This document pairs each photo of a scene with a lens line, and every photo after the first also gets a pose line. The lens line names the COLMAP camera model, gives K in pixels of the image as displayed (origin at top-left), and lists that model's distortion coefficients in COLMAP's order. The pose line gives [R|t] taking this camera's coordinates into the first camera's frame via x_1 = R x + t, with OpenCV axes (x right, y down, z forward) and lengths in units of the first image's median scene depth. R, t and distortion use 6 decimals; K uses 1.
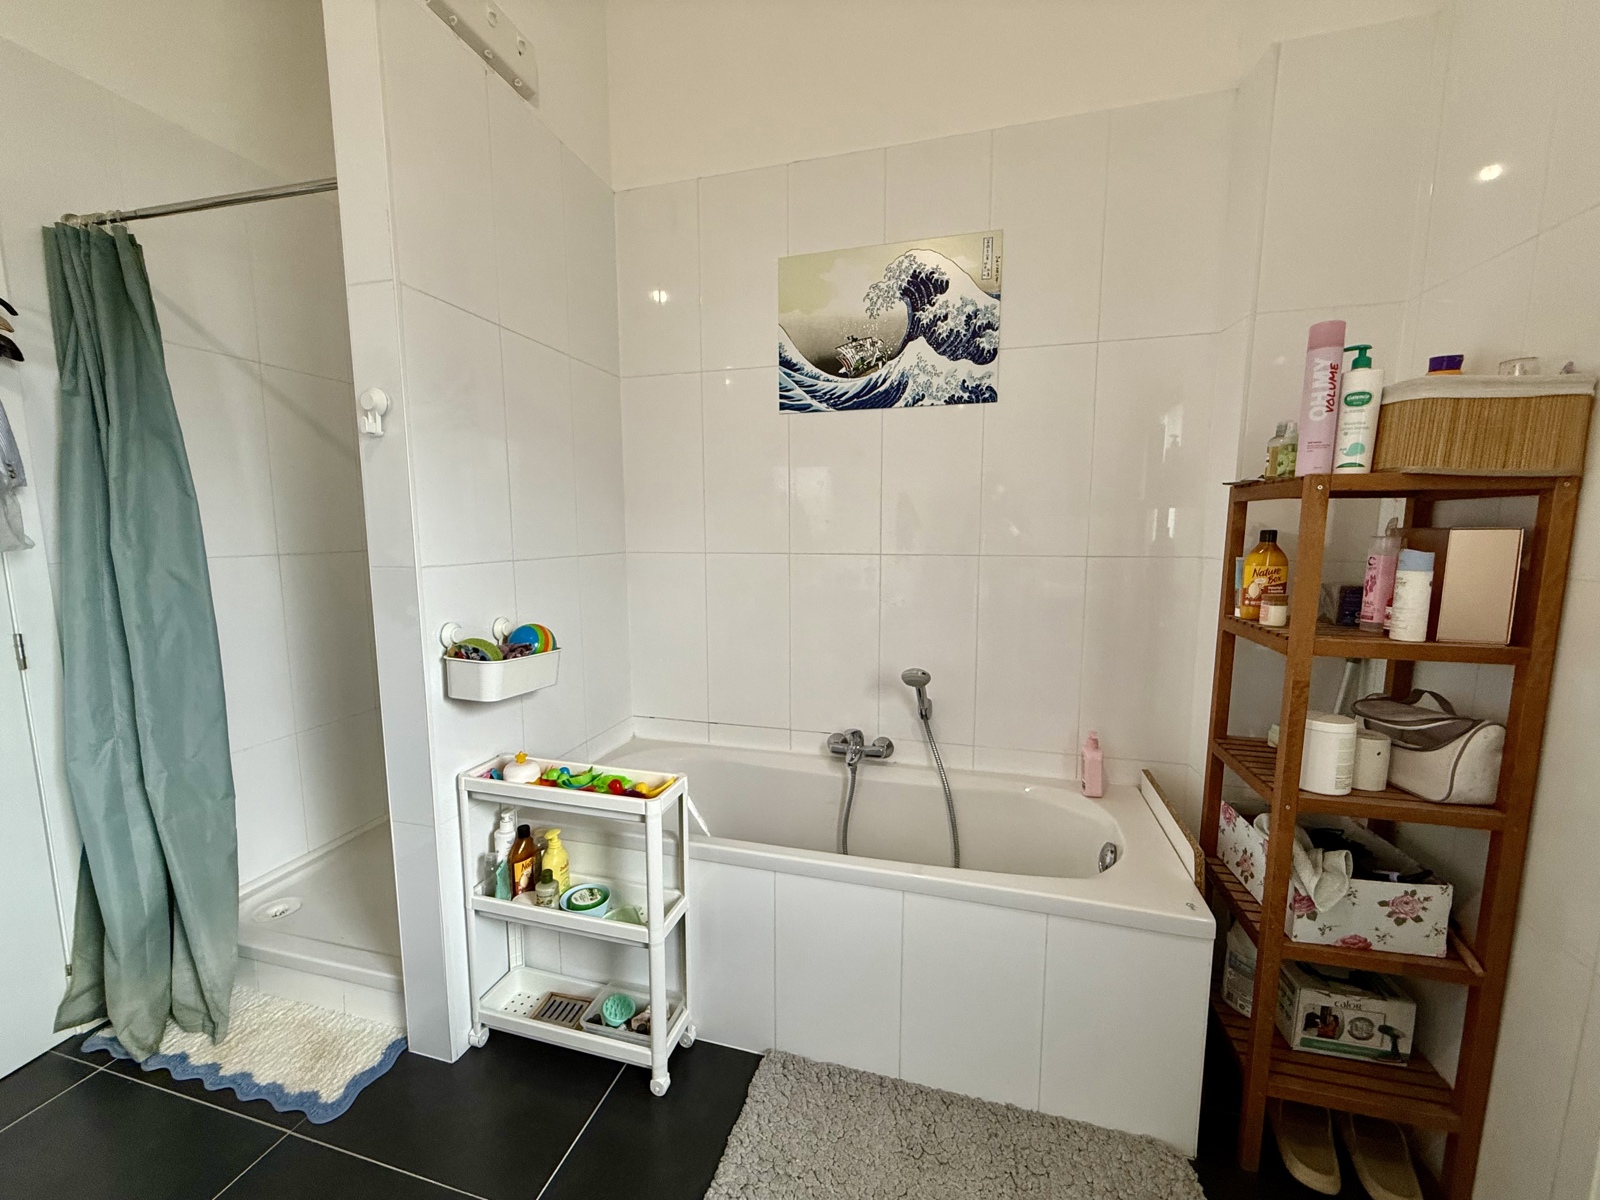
lens RADIAL K [[641.2, 0, 797.0], [0, 641.2, 604.1], [0, 0, 1]] dist [0.001356, -0.000271]
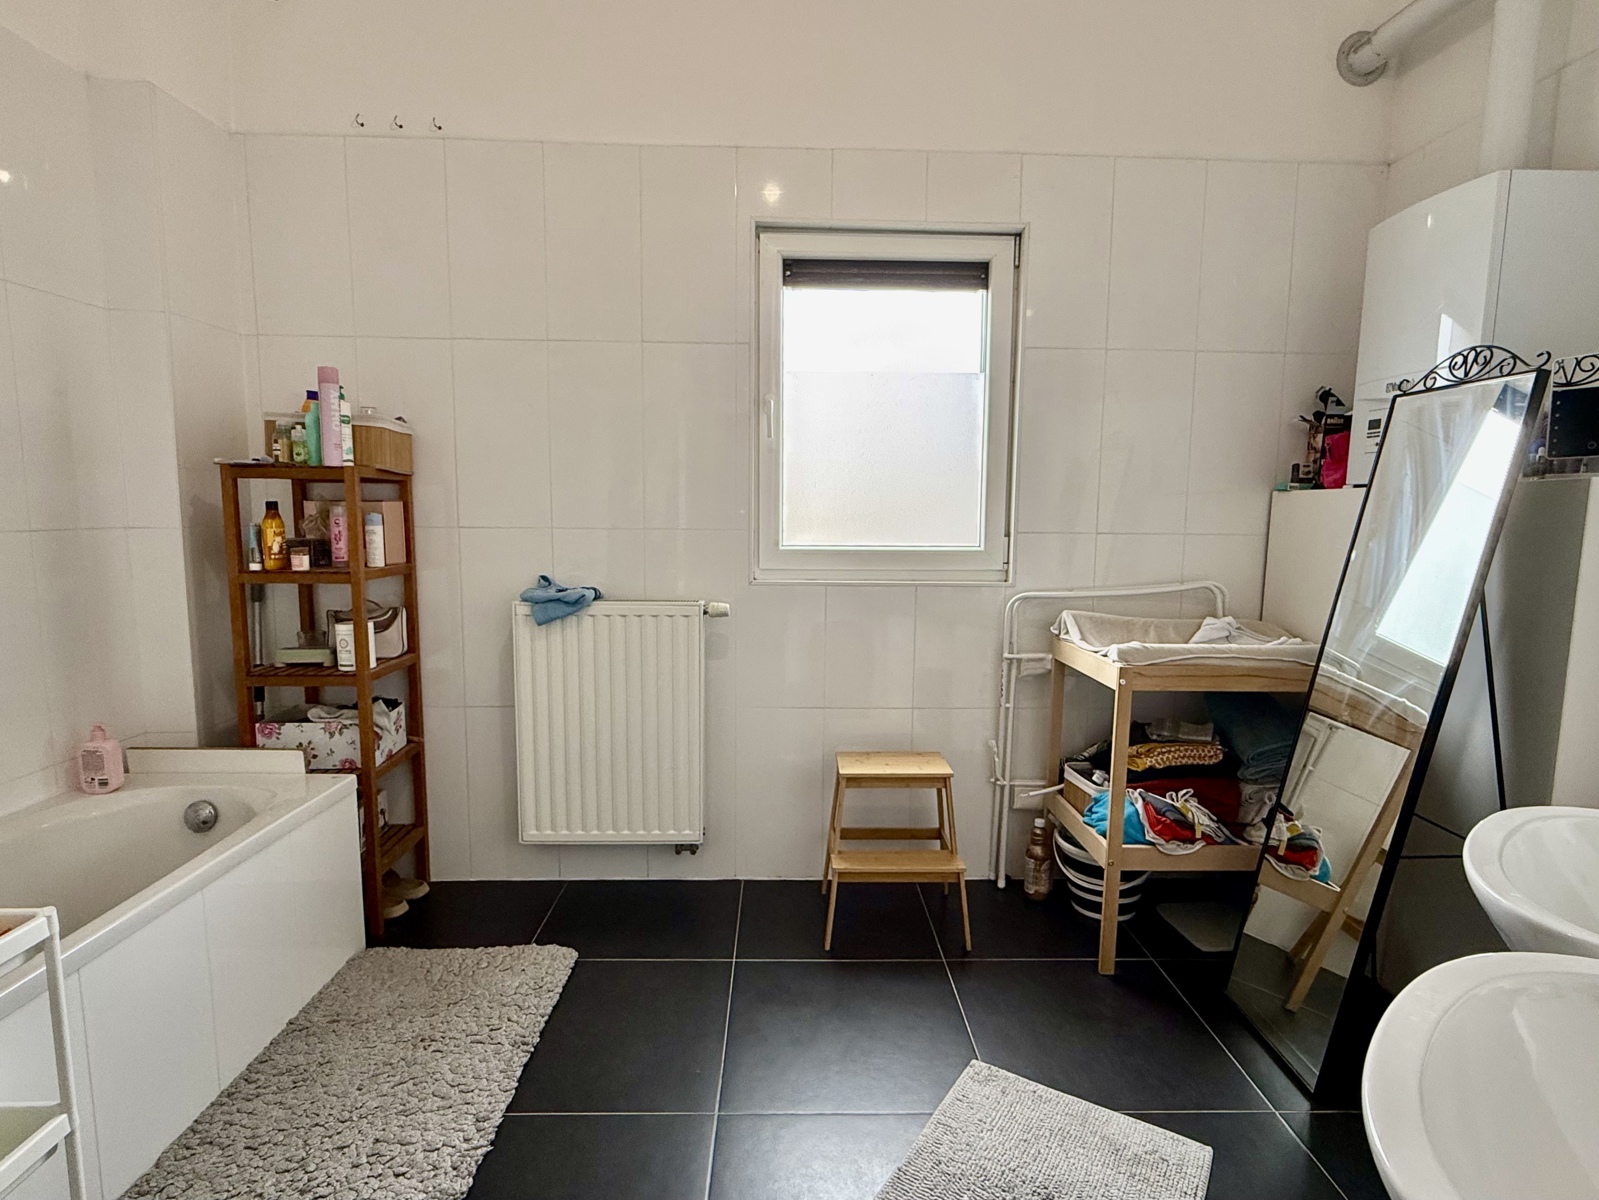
lens RADIAL K [[794.2, 0, 799.5], [0, 794.2, 598.6], [0, 0, 1]] dist [-0.001081, -0.000169]
pose [[-0.283326, -0.116568, 0.951913, -1.176143], [0.106482, 0.982624, 0.152022, -0.051859], [-0.953094, 0.144433, -0.265991, 0.434415]]
